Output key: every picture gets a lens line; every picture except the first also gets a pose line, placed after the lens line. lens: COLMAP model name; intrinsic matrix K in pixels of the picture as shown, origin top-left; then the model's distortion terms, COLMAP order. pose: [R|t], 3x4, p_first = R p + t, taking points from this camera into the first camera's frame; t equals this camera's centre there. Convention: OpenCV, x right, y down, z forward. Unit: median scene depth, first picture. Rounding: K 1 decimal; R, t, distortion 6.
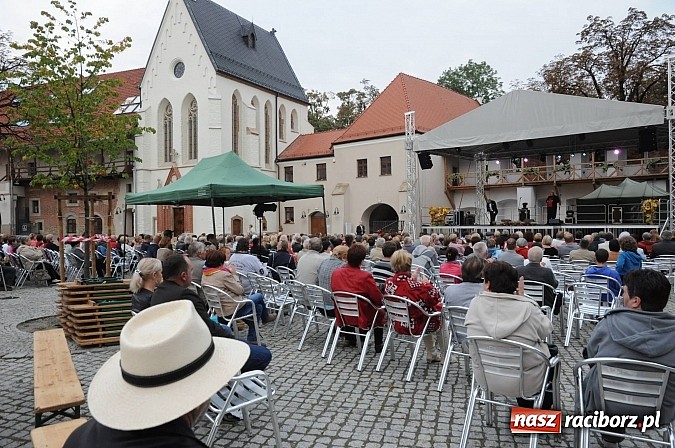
lens RADIAL K [[467.5, 0, 335.3], [0, 467.5, 221.3], [0, 0, 1]] dist [-0.088367, 0.027800]
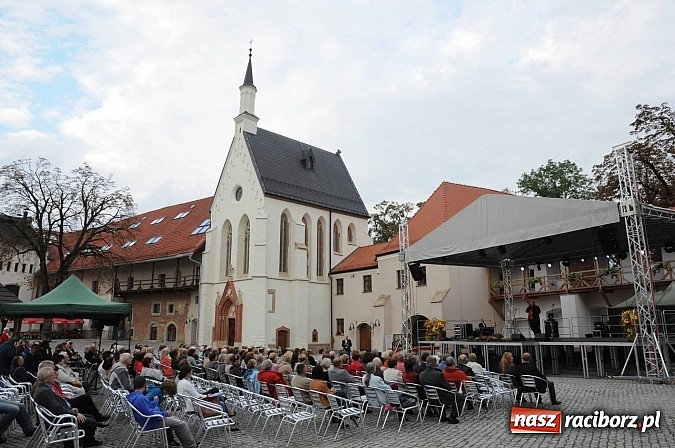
lens RADIAL K [[467.5, 0, 335.0], [0, 467.5, 224.2], [0, 0, 1]] dist [-0.088367, 0.027800]
pose [[0.959834, -0.054054, -0.275313, 0.192595], [-0.008976, 0.974848, -0.222691, -0.005518], [0.280425, 0.216217, 0.935207, 0.012584]]
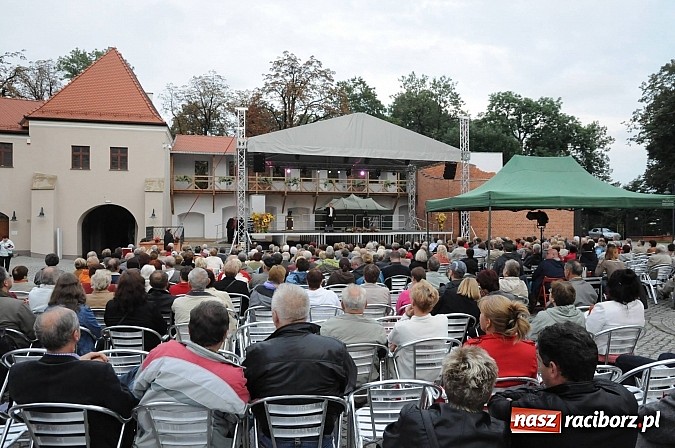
lens RADIAL K [[467.5, 0, 336.9], [0, 467.5, 222.6], [0, 0, 1]] dist [-0.088367, 0.027800]
pose [[0.534377, 0.013239, 0.845142, -0.334067], [-0.004322, 0.999907, -0.012930, 0.000947], [-0.845235, 0.003257, 0.534385, 0.237040]]
